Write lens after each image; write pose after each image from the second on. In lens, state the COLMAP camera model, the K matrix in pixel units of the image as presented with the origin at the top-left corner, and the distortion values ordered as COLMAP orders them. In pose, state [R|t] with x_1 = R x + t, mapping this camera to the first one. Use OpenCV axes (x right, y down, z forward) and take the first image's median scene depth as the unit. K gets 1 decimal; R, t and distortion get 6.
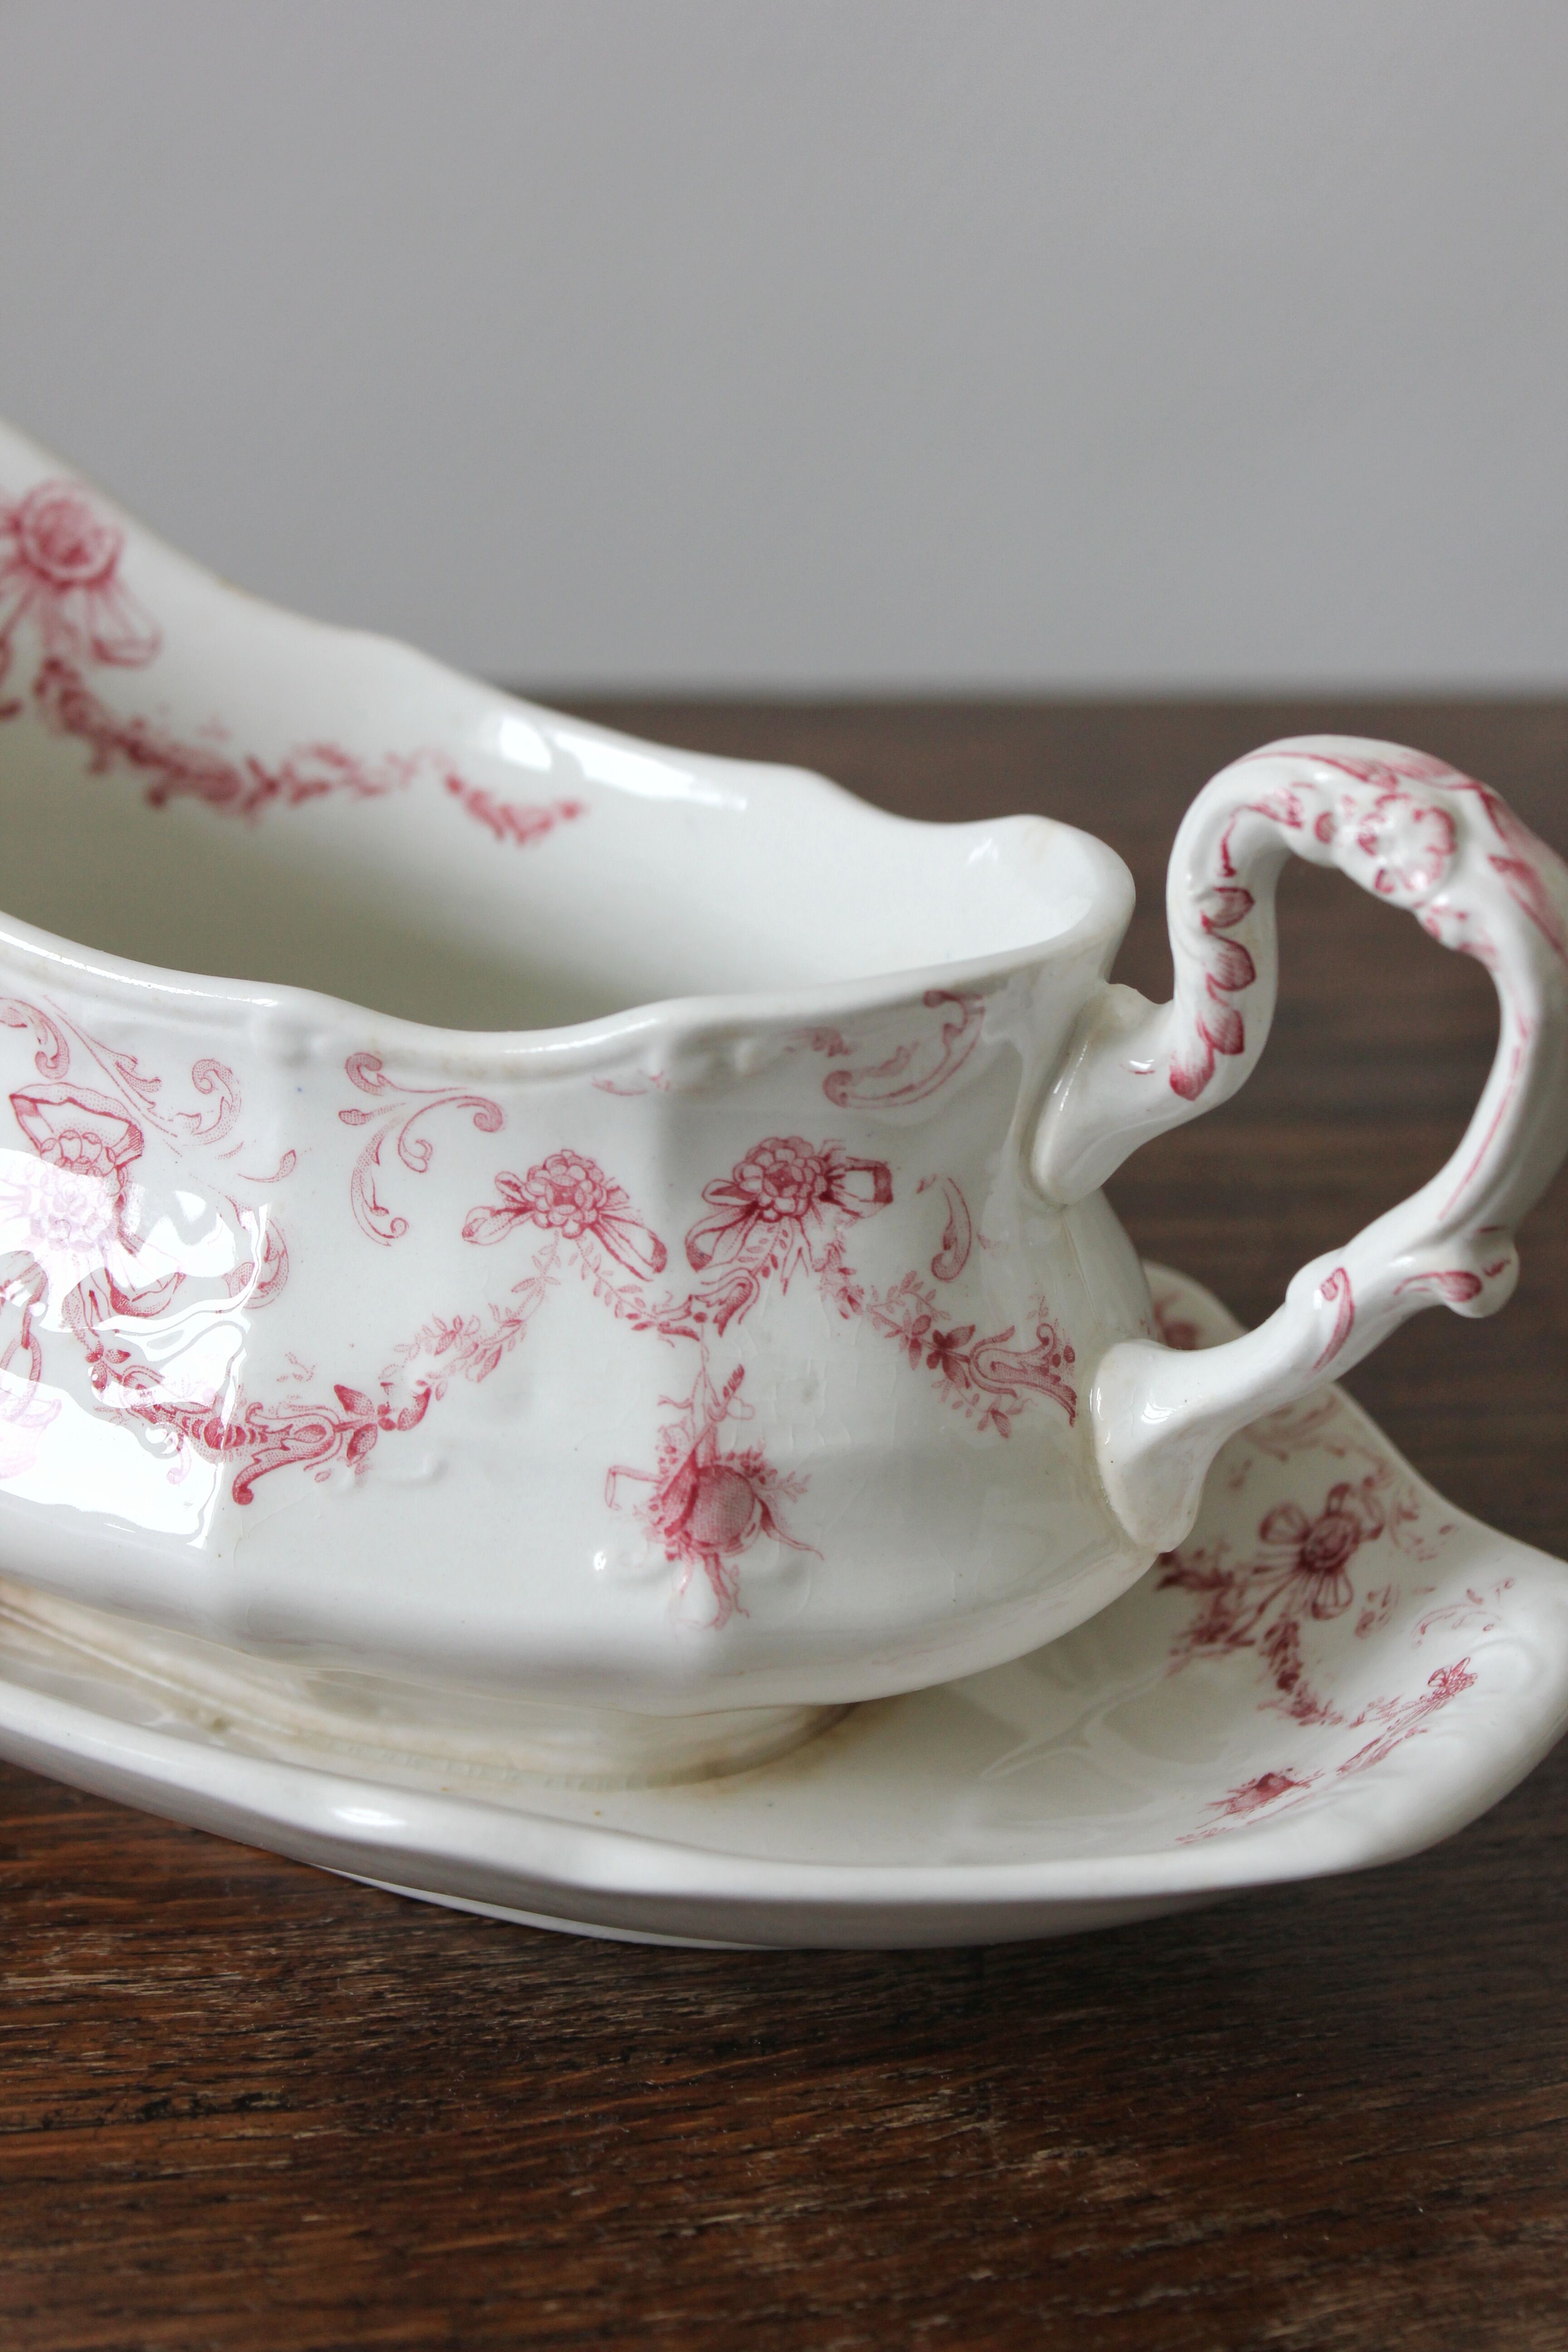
lens RADIAL K [[4366.6, 0, 773.1], [0, 4366.6, 1236.9], [0, 0, 1]] dist [0.080734, 0.000000]
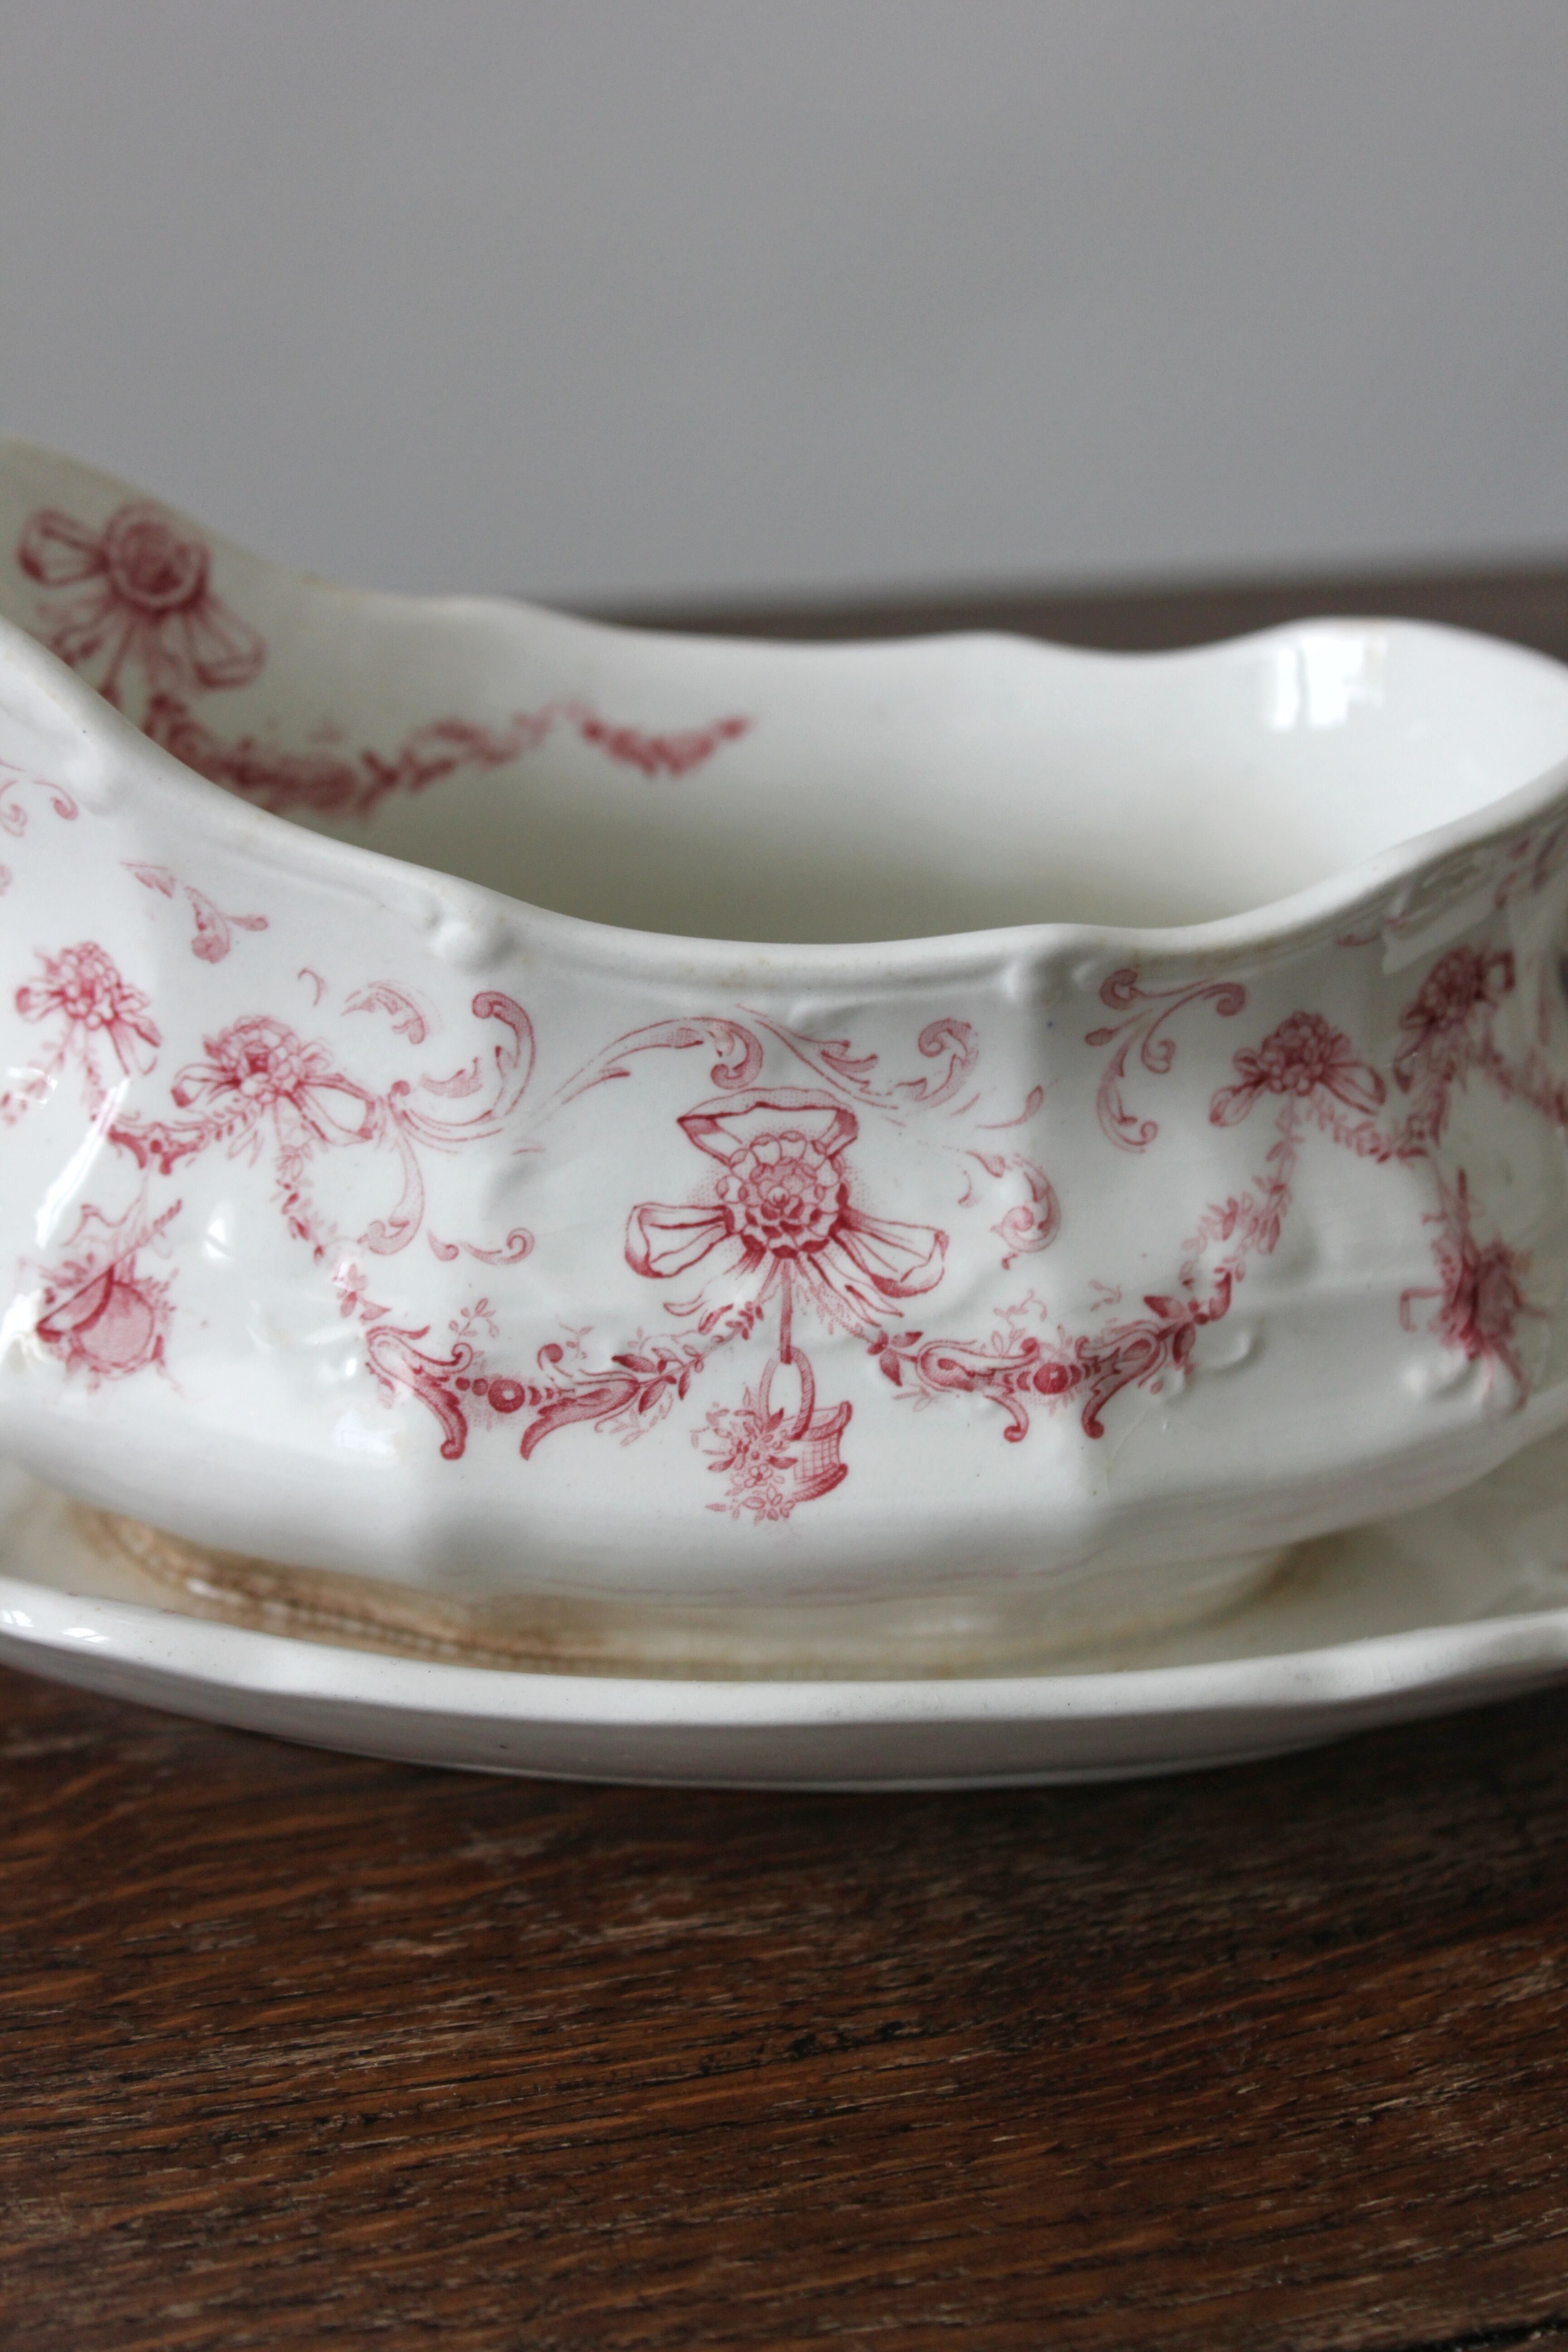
lens RADIAL K [[4366.6, 0, 795.1], [0, 4366.6, 1185.2], [0, 0, 1]] dist [0.080734, 0.000000]
pose [[0.805139, -0.271044, 0.527529, -0.678846], [0.249074, 0.961752, 0.113999, -0.124227], [-0.538250, 0.039609, 0.841854, 0.185650]]
